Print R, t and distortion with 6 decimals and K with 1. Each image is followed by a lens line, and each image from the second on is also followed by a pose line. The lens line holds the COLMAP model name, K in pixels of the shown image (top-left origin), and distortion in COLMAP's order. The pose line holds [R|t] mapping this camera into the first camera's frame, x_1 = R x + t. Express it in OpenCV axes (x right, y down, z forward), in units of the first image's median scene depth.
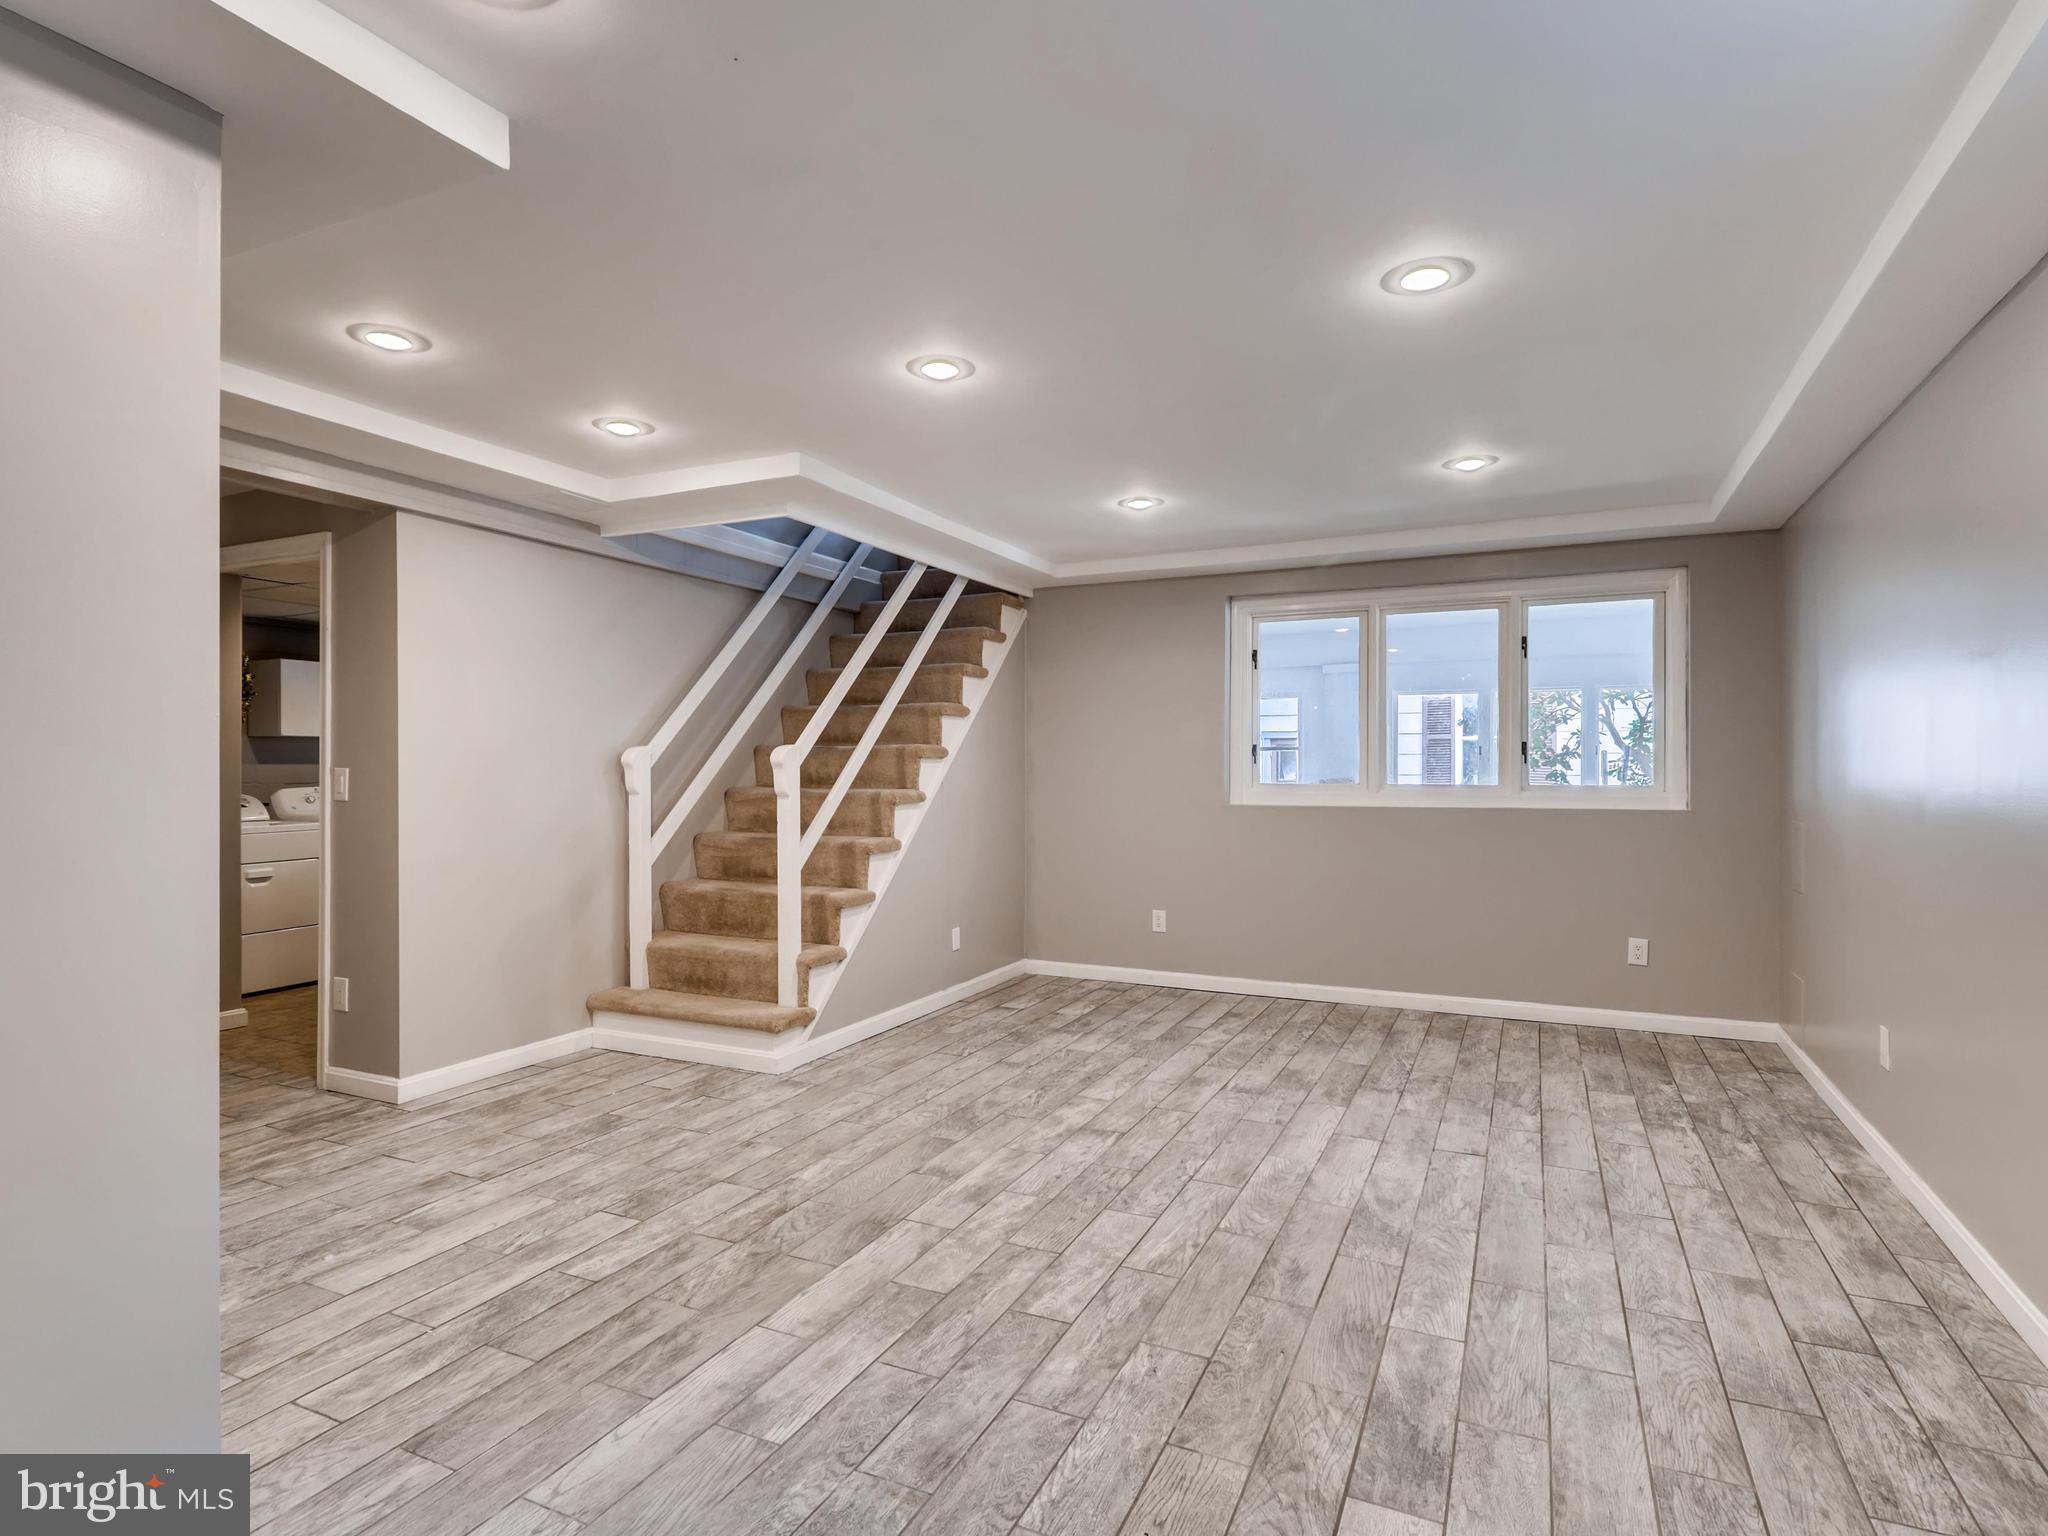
lens RADIAL K [[1074.1, 0, 1035.6], [0, 1074.1, 765.3], [0, 0, 1]] dist [0.020211, -0.016746]
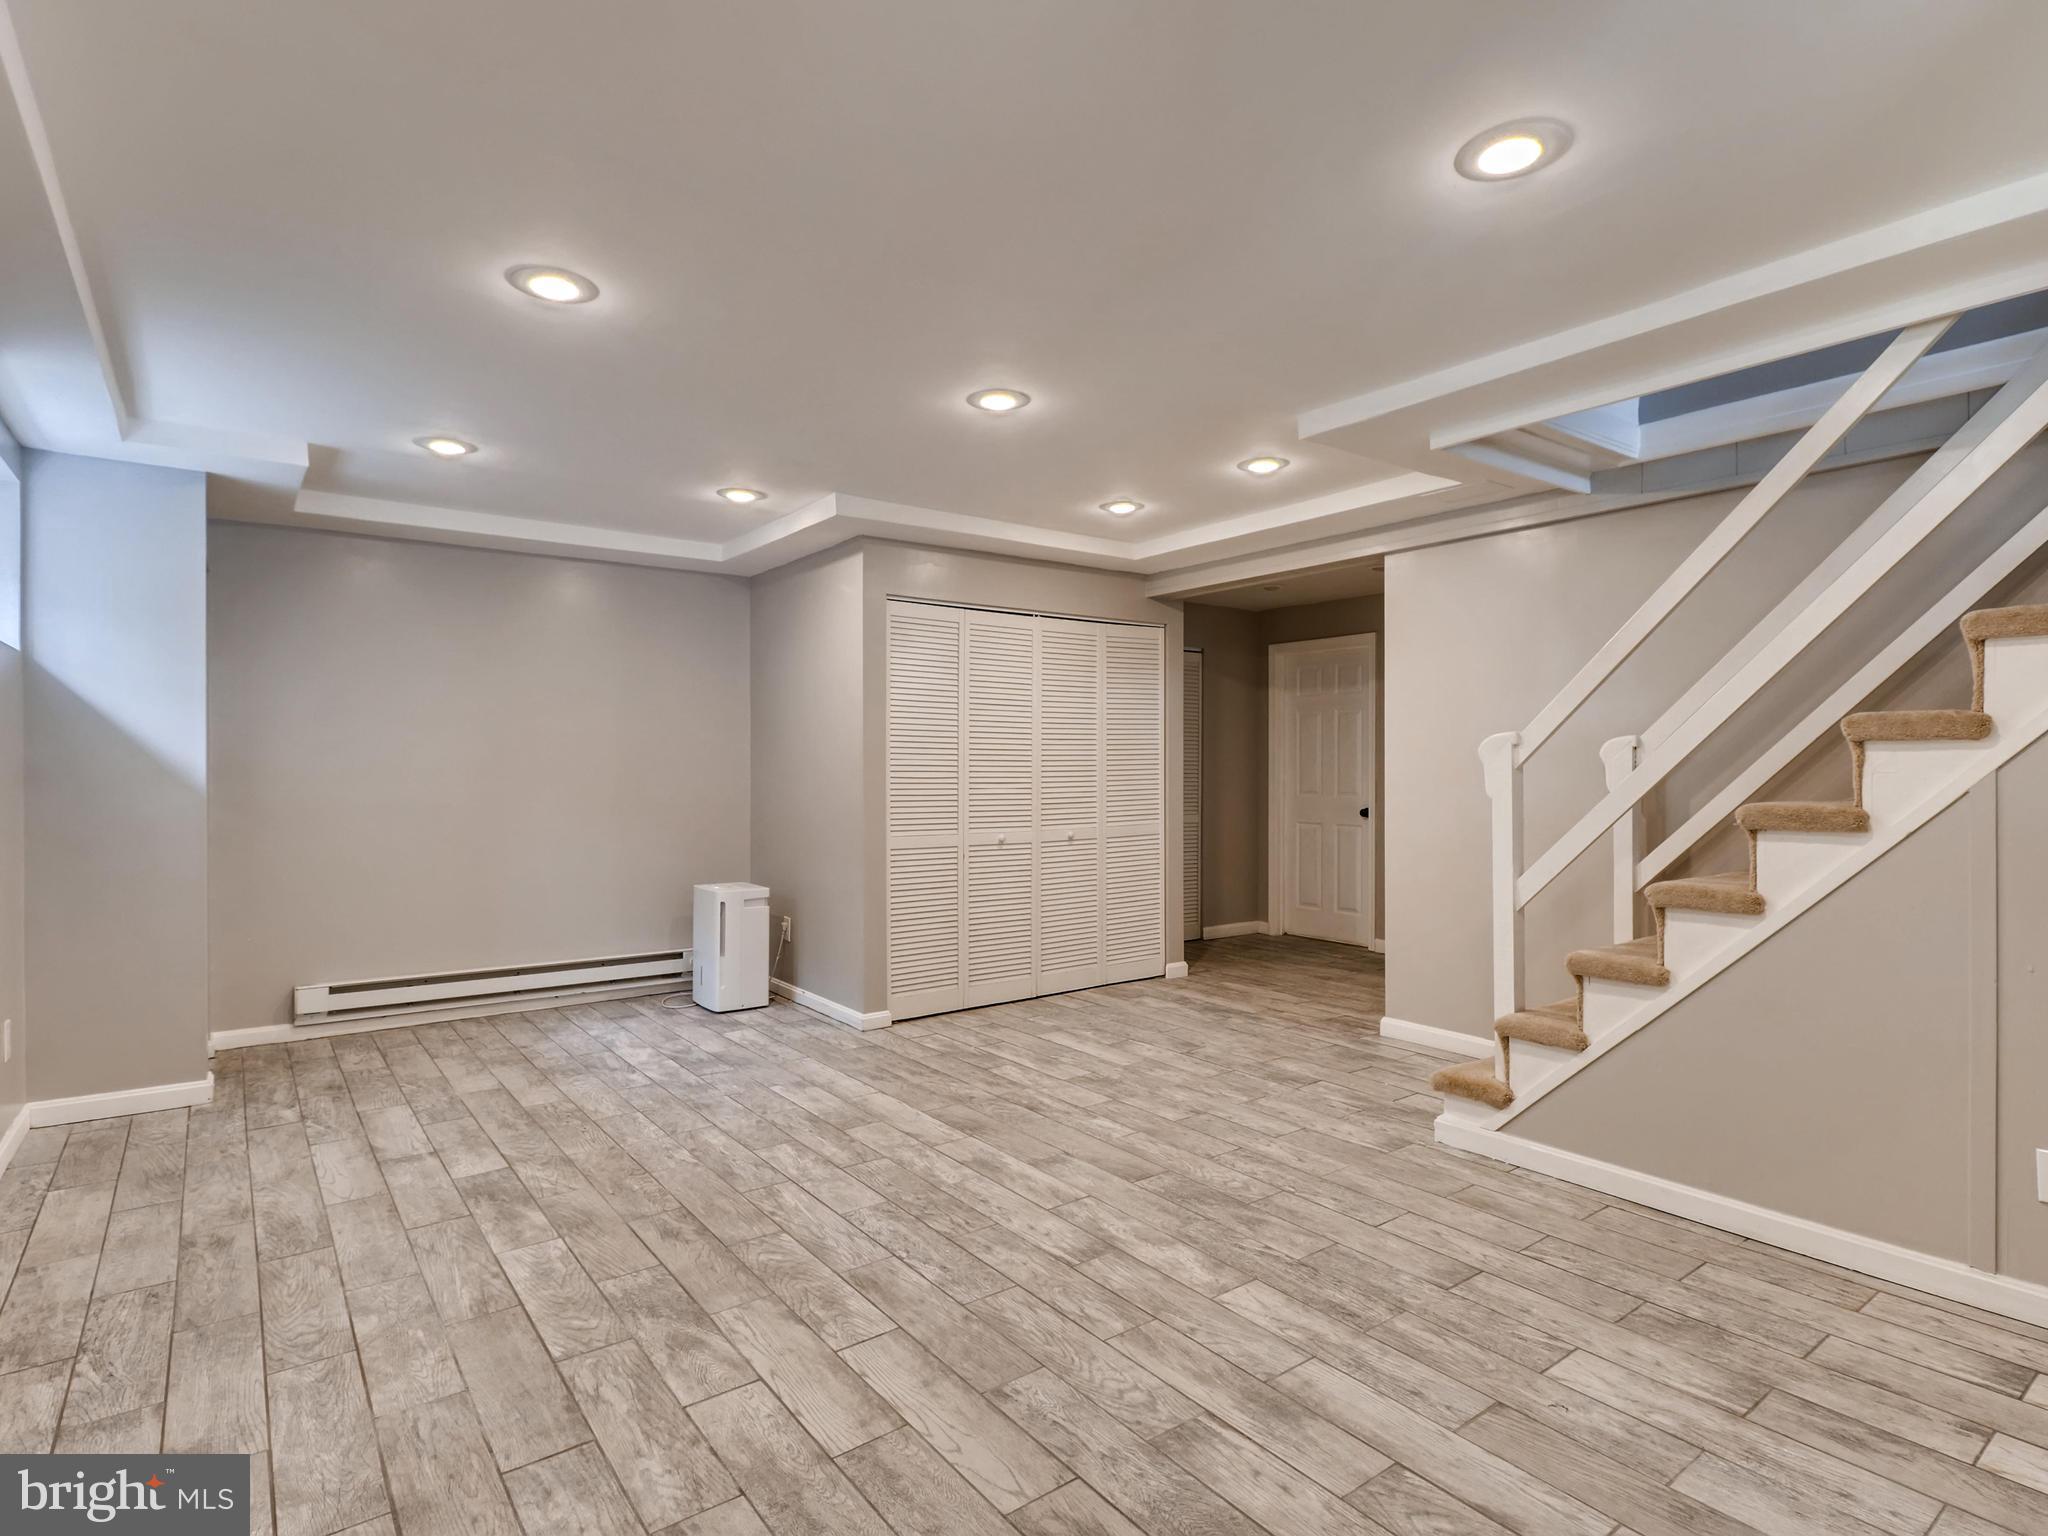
lens RADIAL K [[1074.1, 0, 1035.6], [0, 1074.1, 765.3], [0, 0, 1]] dist [0.020211, -0.016746]
pose [[-0.473839, 0.000088, -0.880612, 0.883019], [0.003769, 0.999991, -0.001928, 0.005725], [0.880603, -0.004233, -0.473835, 1.590654]]
